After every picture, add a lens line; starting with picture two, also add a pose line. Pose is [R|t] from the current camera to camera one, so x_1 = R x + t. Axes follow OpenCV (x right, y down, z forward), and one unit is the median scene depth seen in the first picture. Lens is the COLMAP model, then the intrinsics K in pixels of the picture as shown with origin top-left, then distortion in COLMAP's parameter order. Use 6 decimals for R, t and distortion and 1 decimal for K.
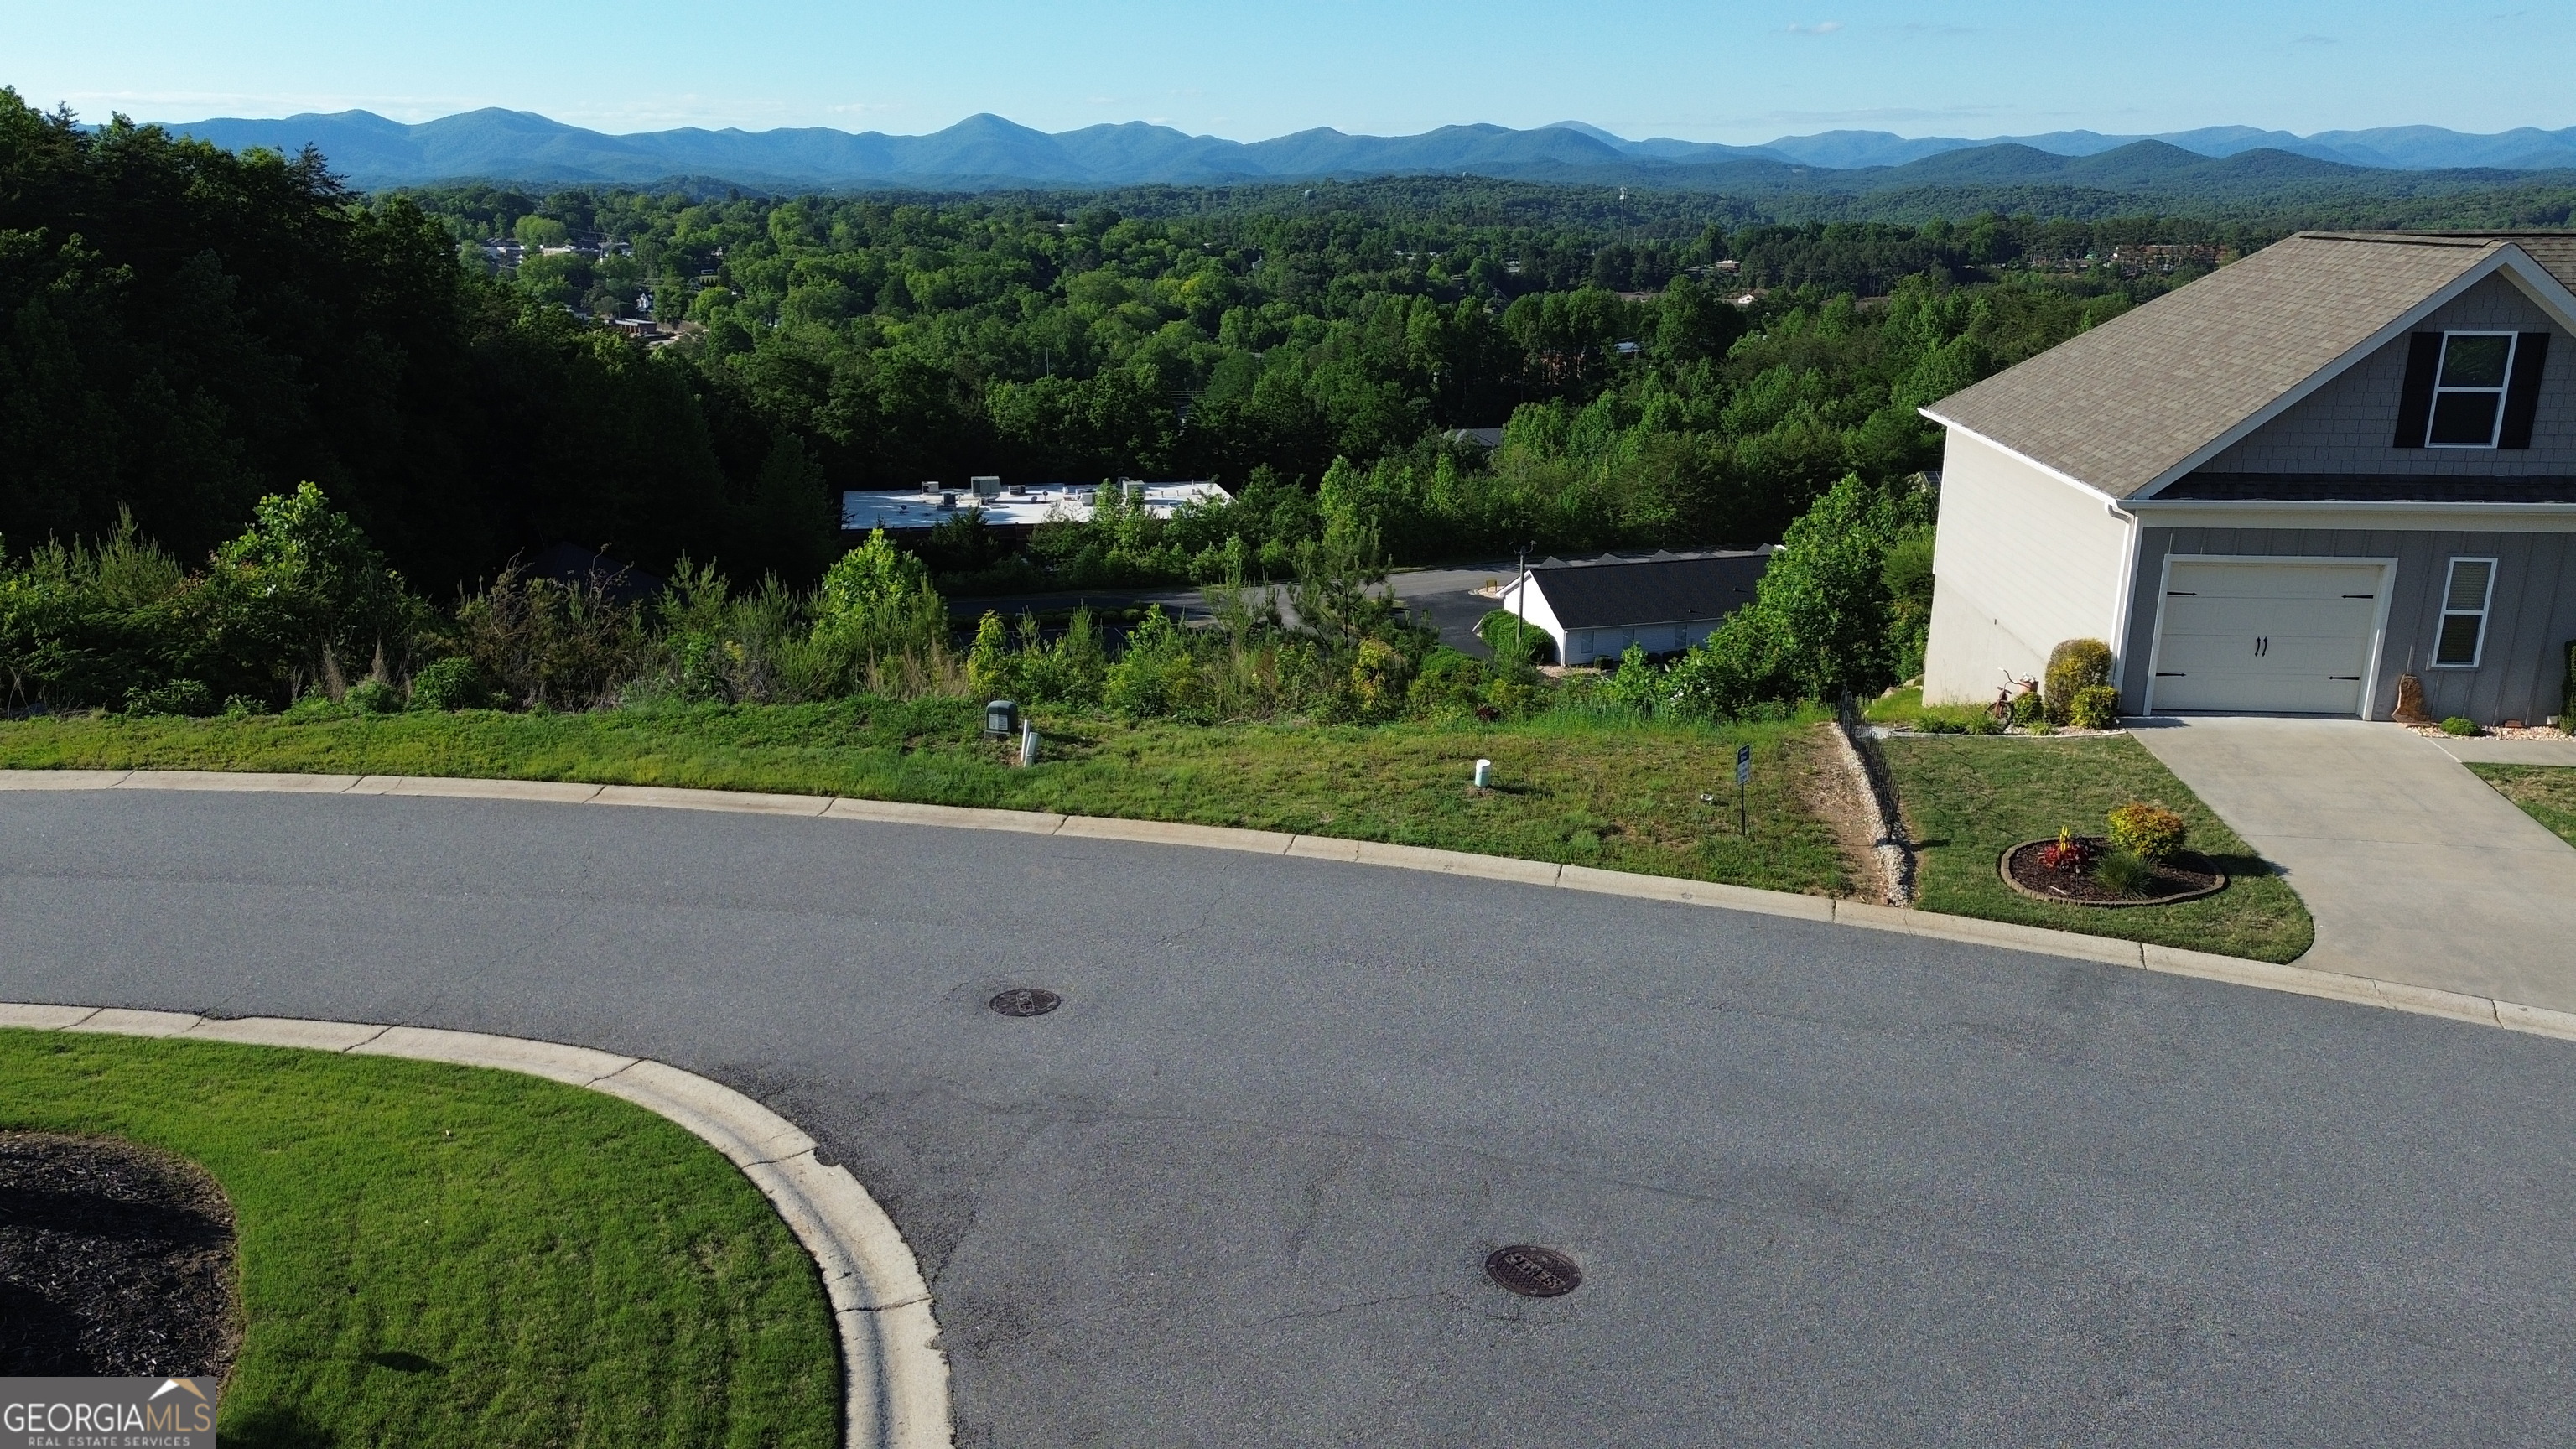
lens RADIAL K [[1821.8, 0, 1300.5], [0, 1821.8, 731.9], [0, 0, 1]] dist [0.085975, -0.080112]
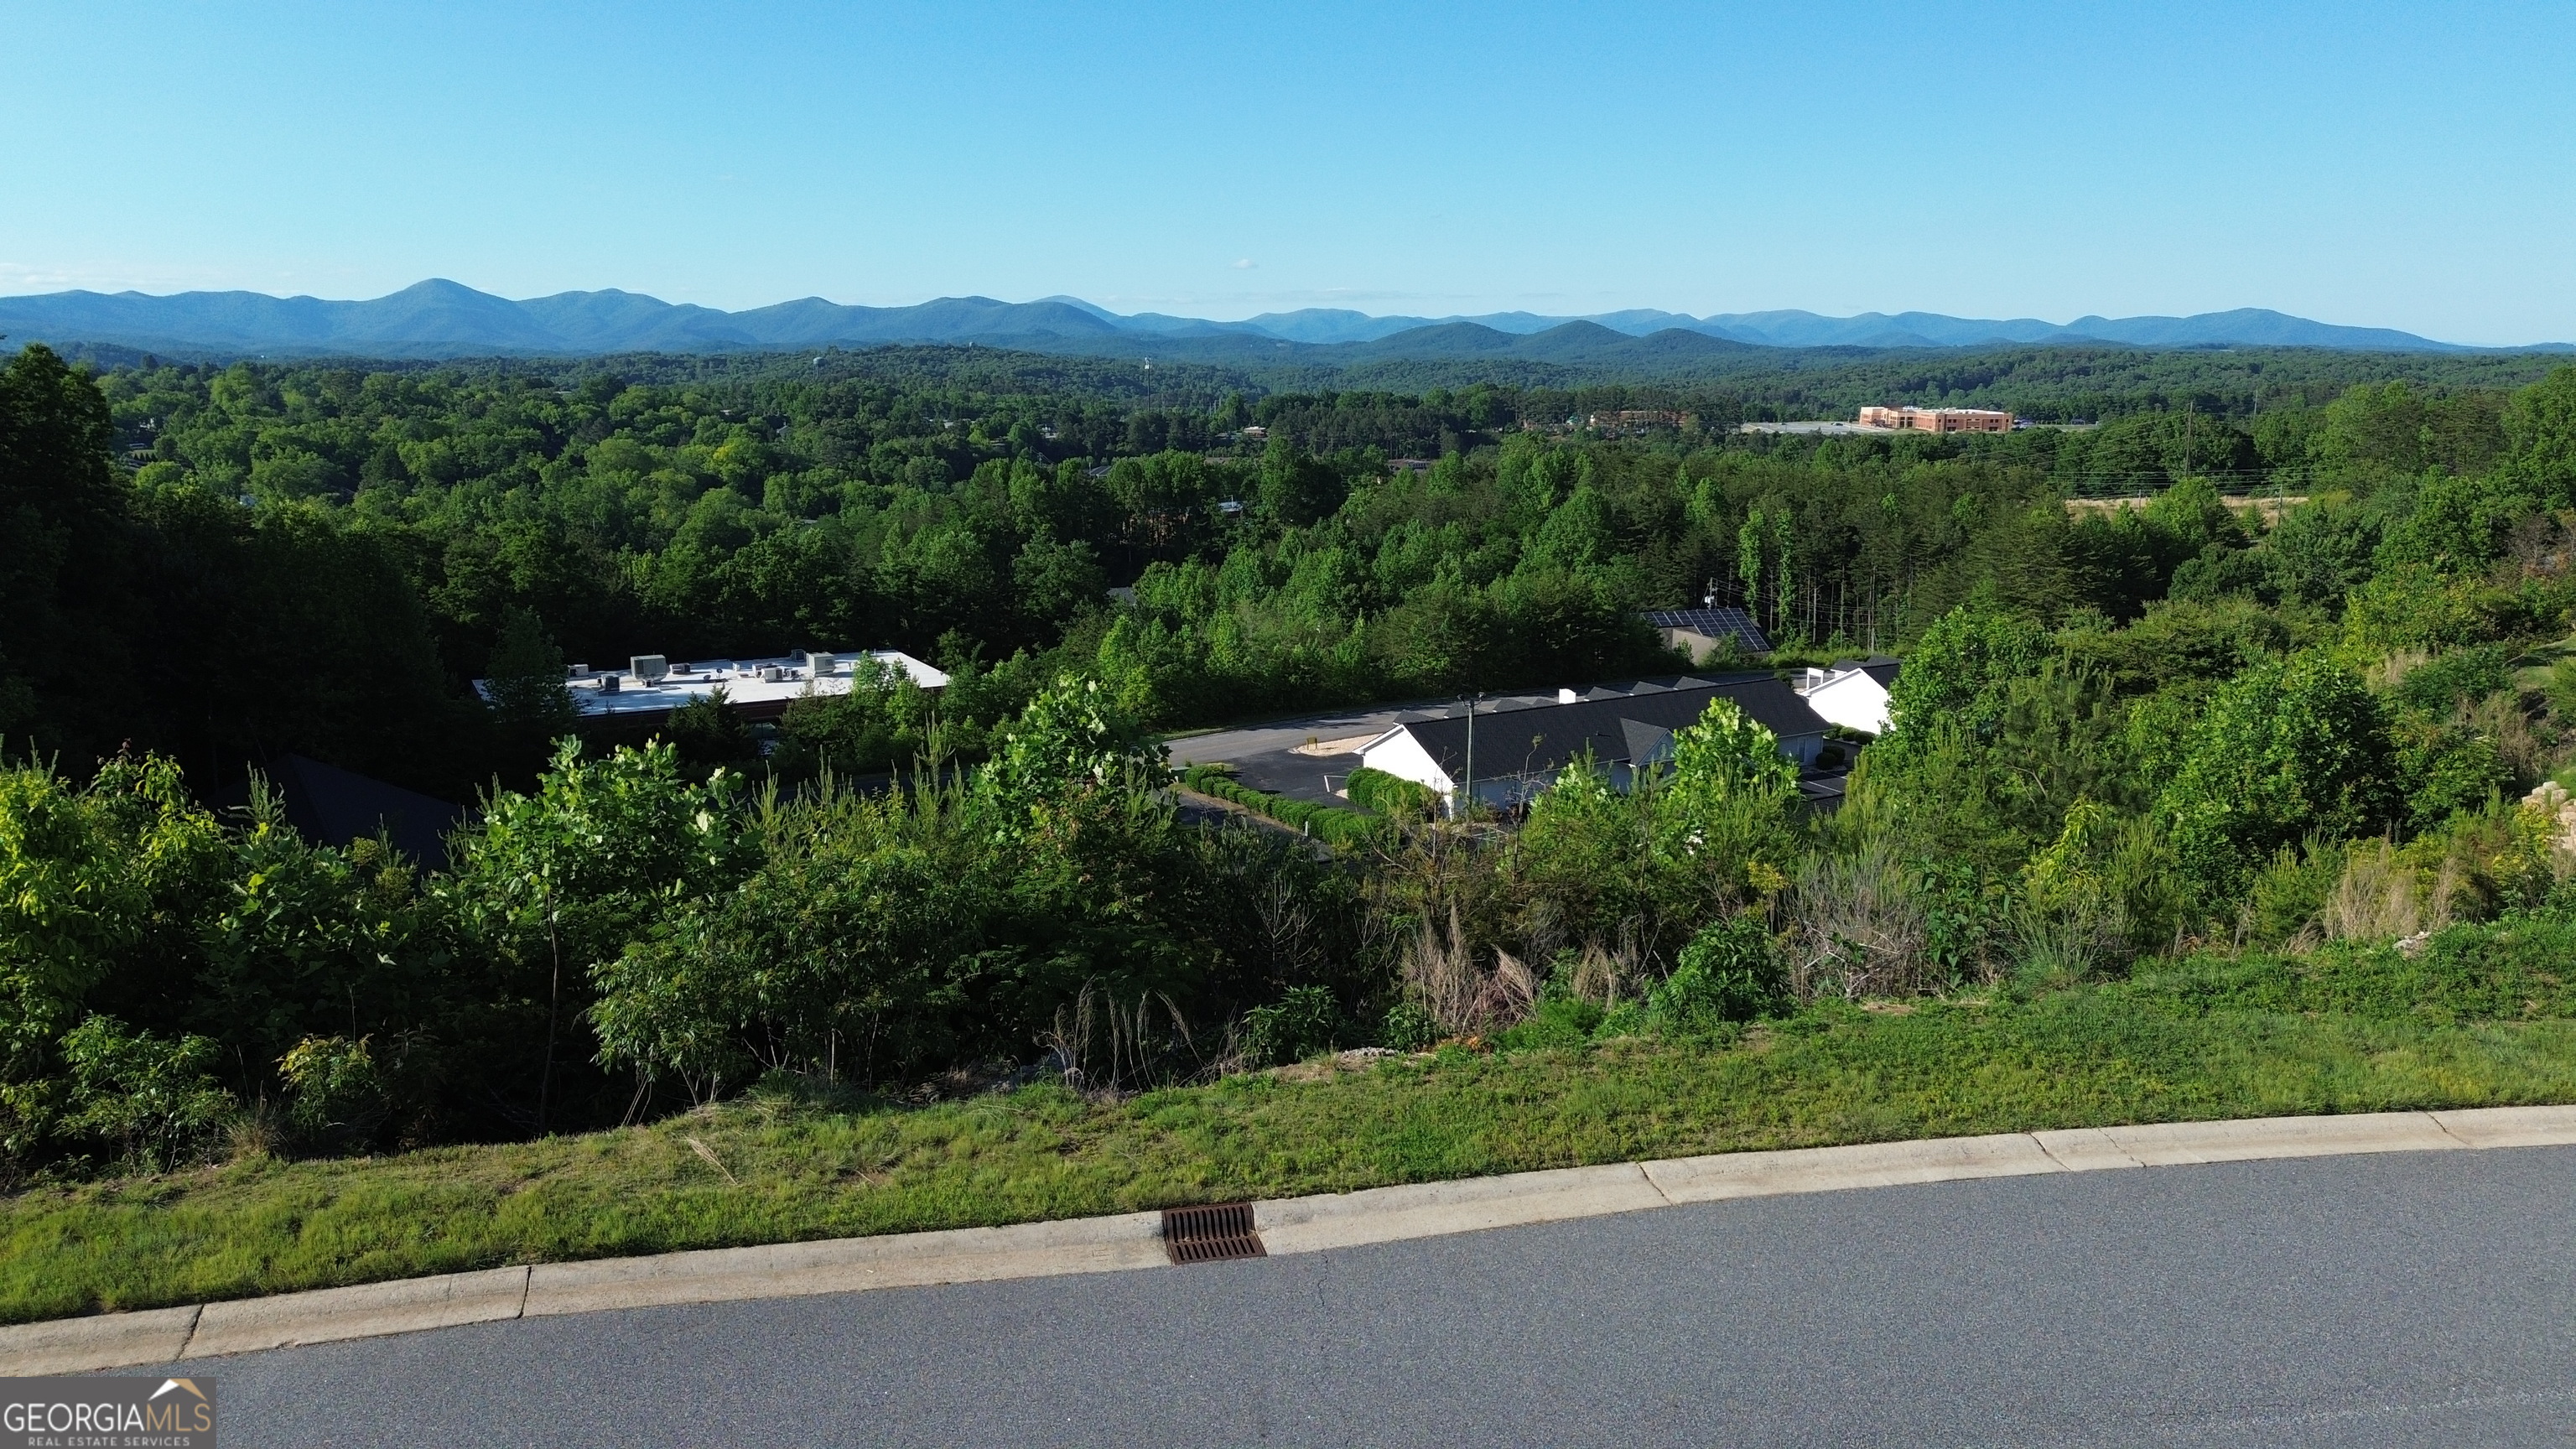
lens RADIAL K [[1821.8, 0, 1300.5], [0, 1821.8, 731.9], [0, 0, 1]] dist [0.085975, -0.080112]
pose [[0.964379, -0.053862, 0.258982, -0.020722], [0.076188, 0.994120, -0.076952, -0.001804], [-0.253314, 0.093943, 0.962812, 0.011125]]
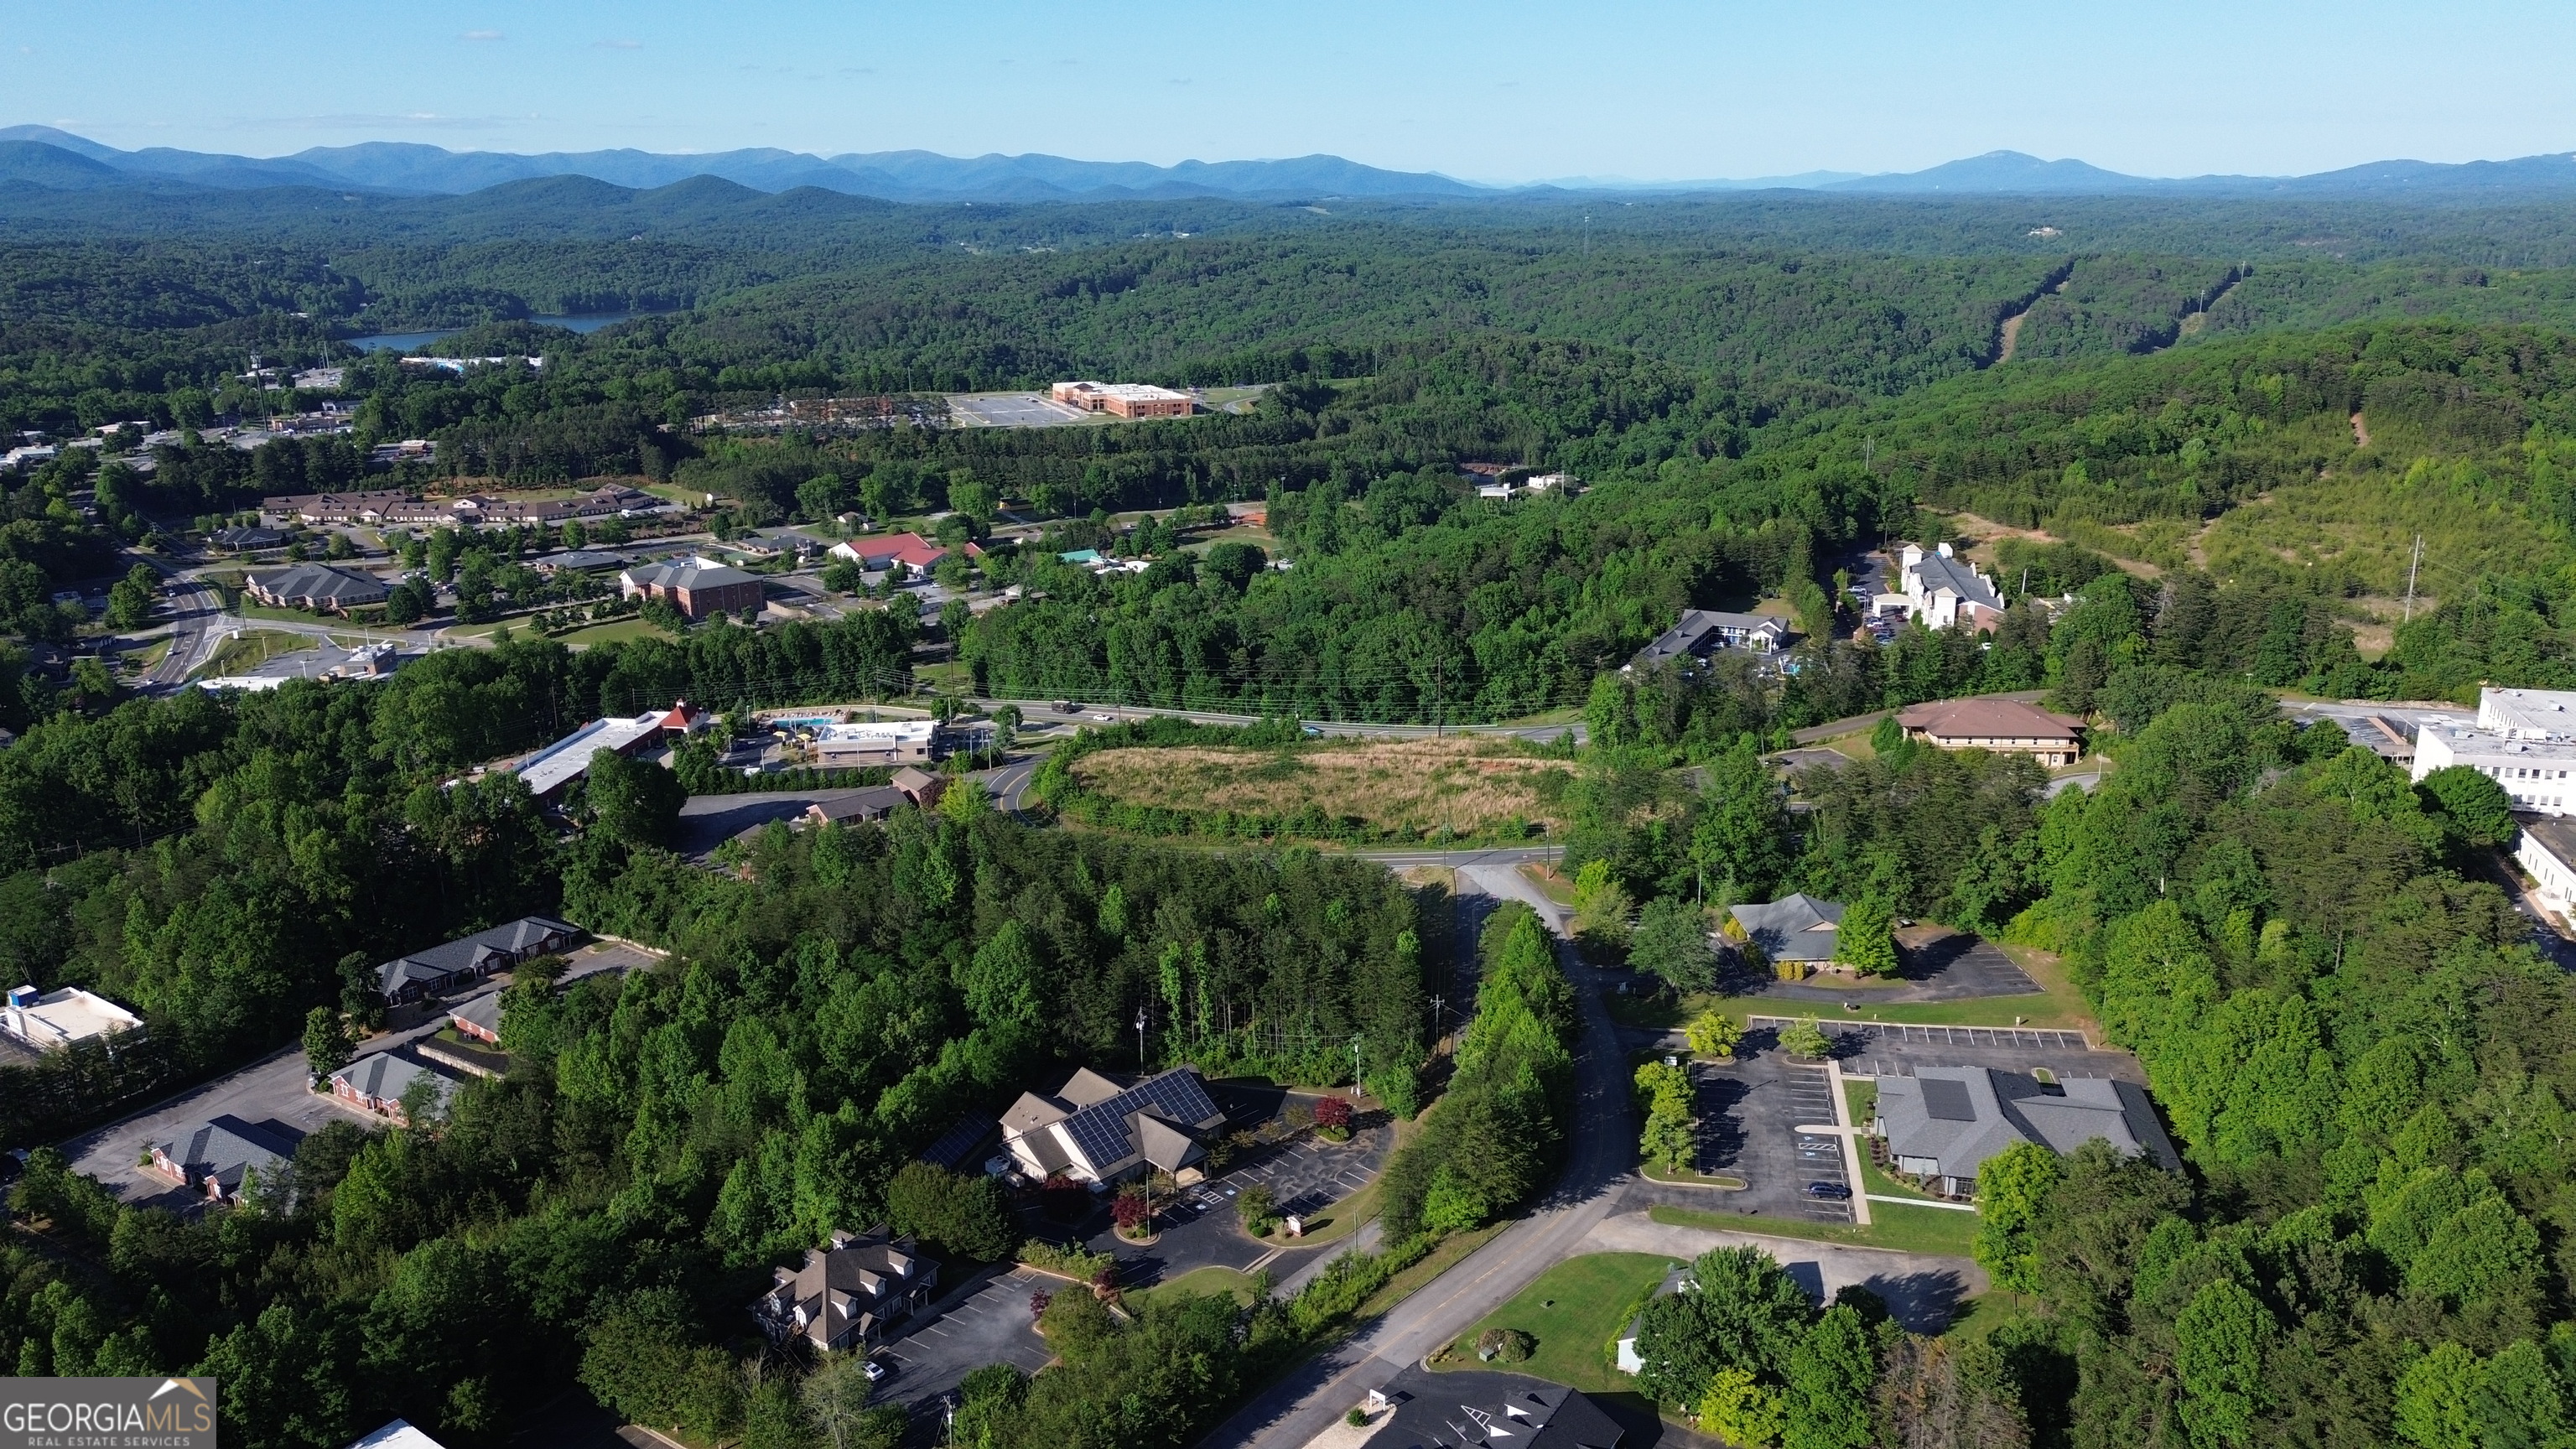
lens RADIAL K [[1823.3, 0, 1282.3], [0, 1823.3, 716.5], [0, 0, 1]] dist [0.079673, -0.067444]
pose [[0.755231, -0.187567, 0.628049, -0.050589], [0.188922, 0.979809, 0.065441, -0.099480], [-0.627643, 0.069229, 0.775417, 0.005762]]
